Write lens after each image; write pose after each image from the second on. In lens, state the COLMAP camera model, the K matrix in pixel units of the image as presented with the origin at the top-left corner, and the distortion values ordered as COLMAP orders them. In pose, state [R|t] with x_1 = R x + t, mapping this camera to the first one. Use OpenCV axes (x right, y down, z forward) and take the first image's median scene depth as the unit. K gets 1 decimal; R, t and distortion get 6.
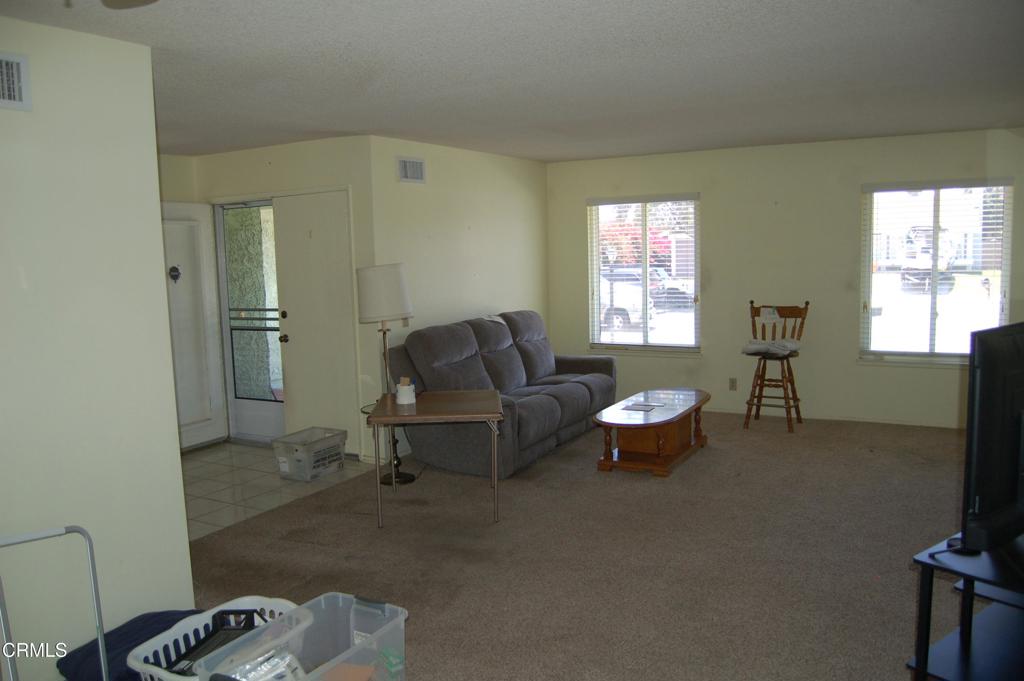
lens RADIAL K [[814.8, 0, 514.7], [0, 814.8, 342.3], [0, 0, 1]] dist [-0.074977, 0.002842]
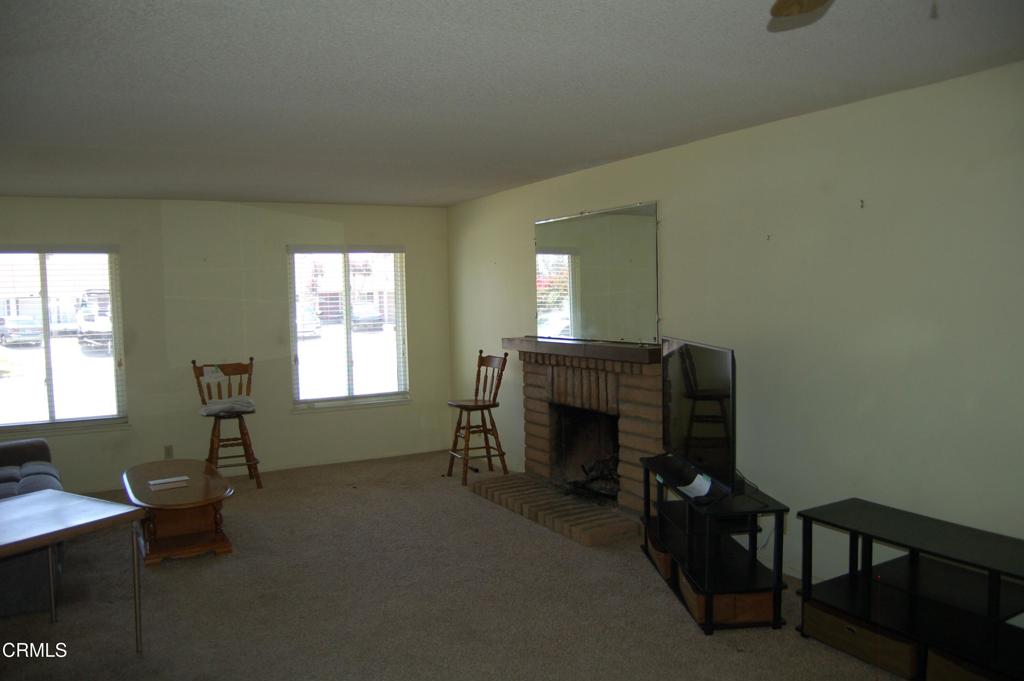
lens RADIAL K [[814.8, 0, 513.4], [0, 814.8, 339.4], [0, 0, 1]] dist [-0.074977, 0.002842]
pose [[0.520221, -0.032627, 0.853408, -0.323459], [0.104405, 0.994204, -0.025633, -0.012305], [-0.847626, 0.102435, 0.520612, 0.184703]]
